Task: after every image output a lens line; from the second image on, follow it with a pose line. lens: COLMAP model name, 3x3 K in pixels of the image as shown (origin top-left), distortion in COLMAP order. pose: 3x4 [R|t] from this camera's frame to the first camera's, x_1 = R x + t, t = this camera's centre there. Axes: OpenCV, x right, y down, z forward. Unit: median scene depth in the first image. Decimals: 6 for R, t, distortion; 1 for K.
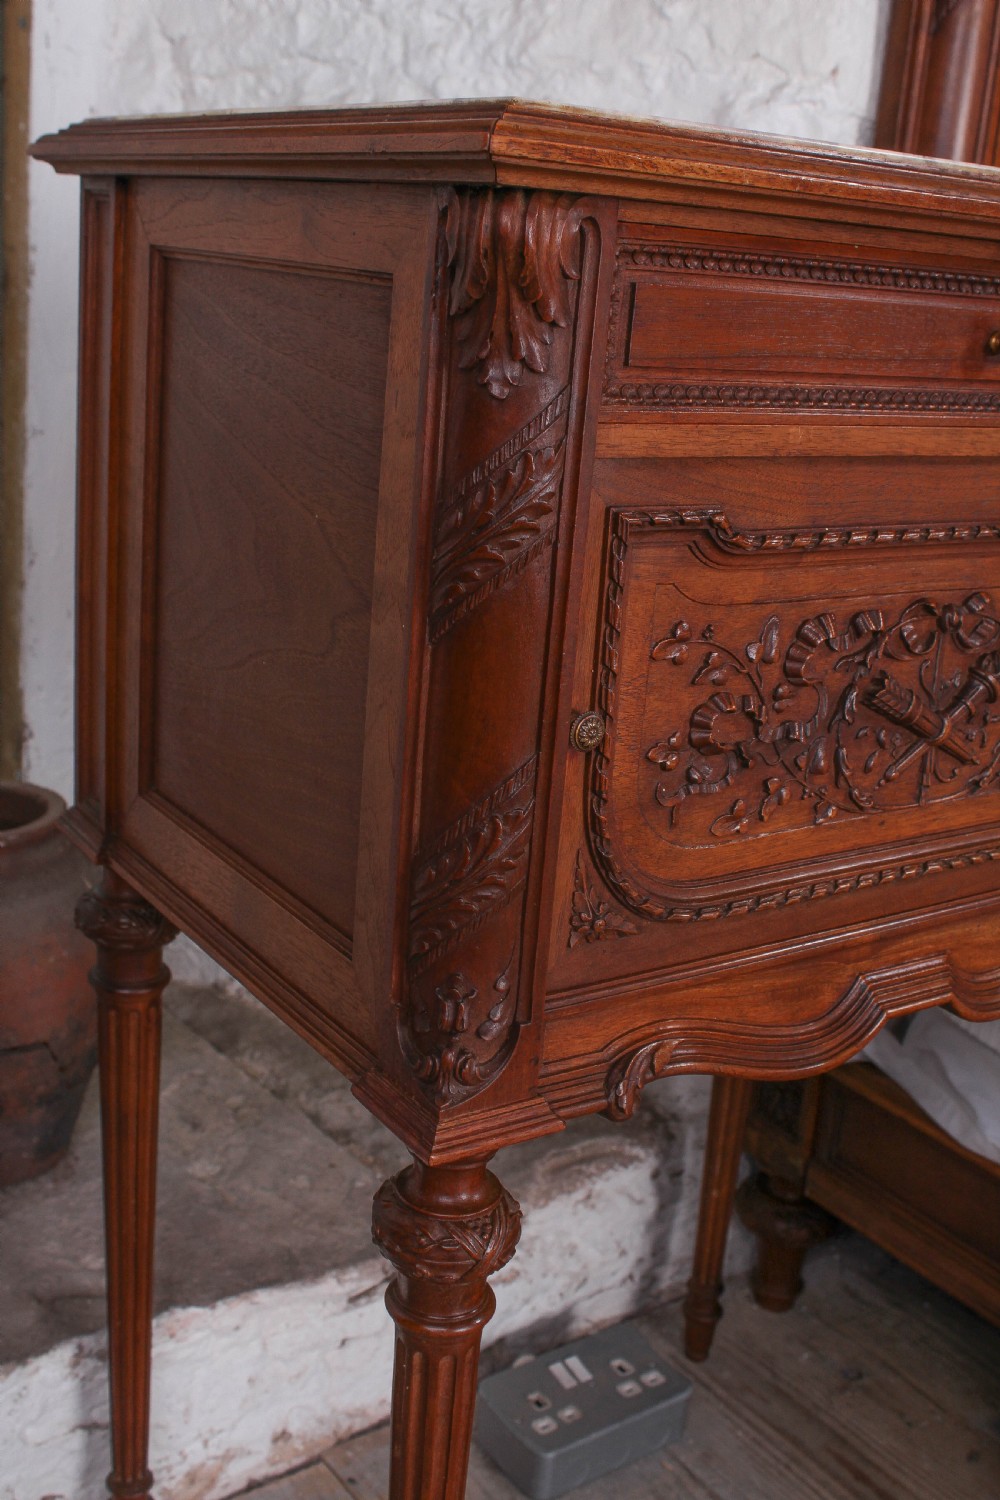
lens RADIAL K [[1631.7, 0, 500.0], [0, 1631.7, 750.0], [0, 0, 1]] dist [-0.088891, 0.078738]
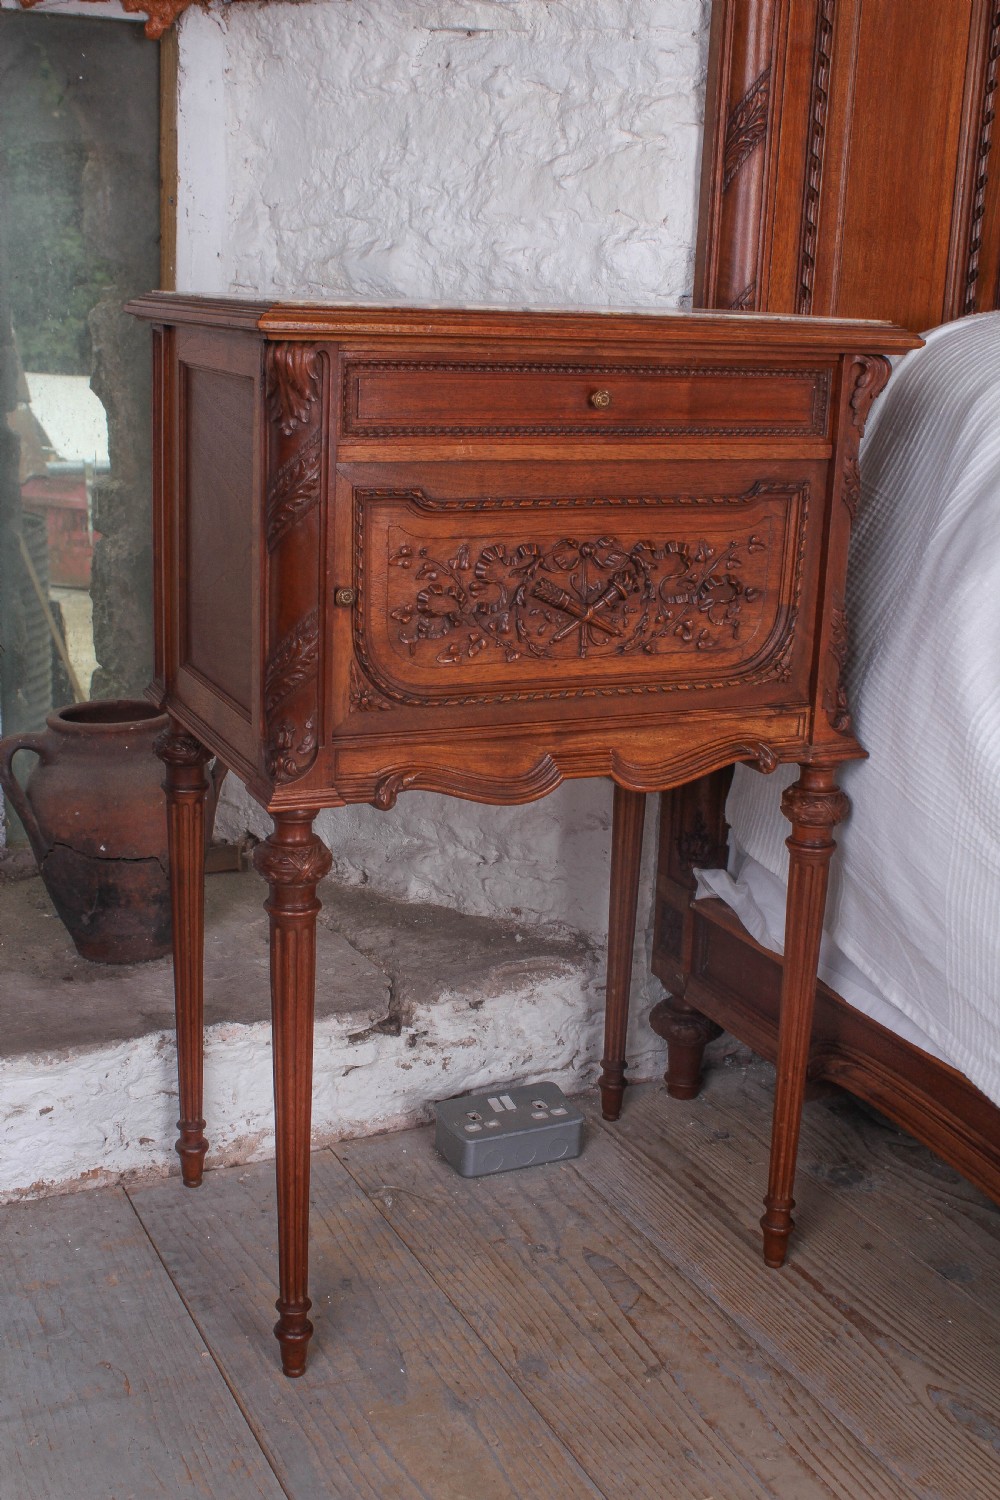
lens RADIAL K [[1721.3, 0, 500.0], [0, 1721.3, 750.0], [0, 0, 1]] dist [-0.075814, 0.011722]
pose [[0.984788, 0.006209, -0.173647, 0.361847], [-0.013977, 0.998954, -0.043544, 0.158460], [0.173194, 0.045309, 0.983845, -0.626507]]
